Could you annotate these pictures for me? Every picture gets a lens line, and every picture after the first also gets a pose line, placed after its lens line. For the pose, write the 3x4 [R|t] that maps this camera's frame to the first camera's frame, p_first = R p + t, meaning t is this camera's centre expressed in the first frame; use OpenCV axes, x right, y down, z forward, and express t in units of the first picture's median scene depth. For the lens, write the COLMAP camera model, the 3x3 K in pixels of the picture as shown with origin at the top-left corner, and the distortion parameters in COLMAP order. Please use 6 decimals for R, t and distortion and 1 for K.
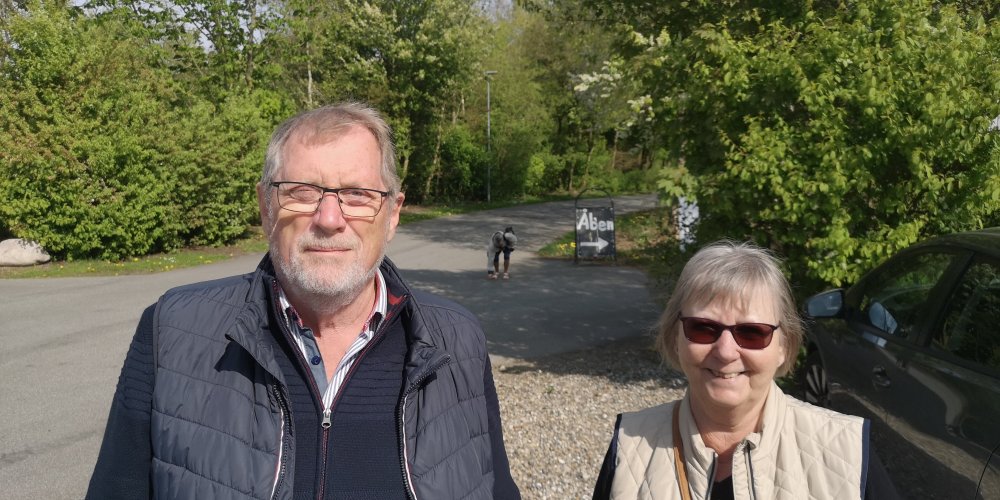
lens RADIAL K [[746.0, 0, 500.0], [0, 746.0, 250.0], [0, 0, 1]] dist [-0.005517, -0.010888]
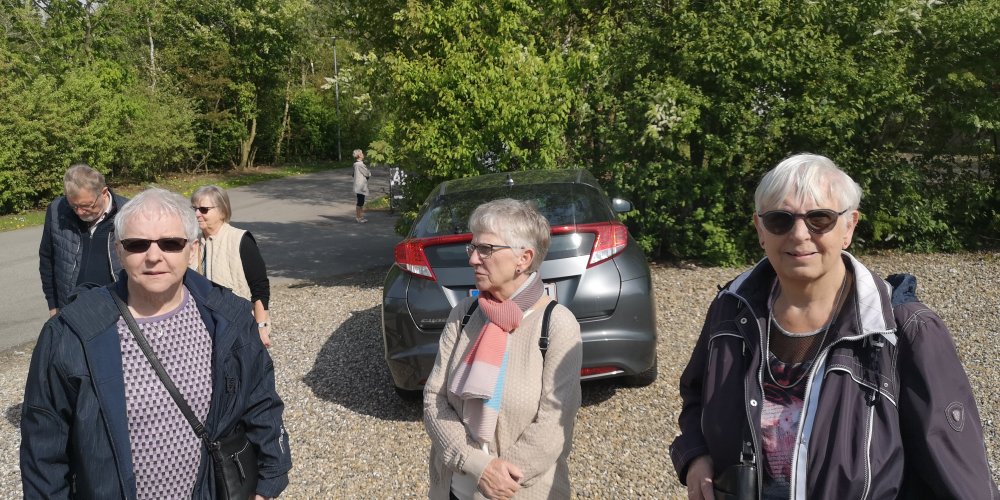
lens RADIAL K [[746.0, 0, 500.0], [0, 746.0, 250.0], [0, 0, 1]] dist [-0.005517, -0.010888]
pose [[0.986165, -0.033432, 0.162360, 0.069090], [0.024062, 0.997948, 0.059342, 0.008189], [-0.164011, -0.054614, 0.984946, -0.179359]]
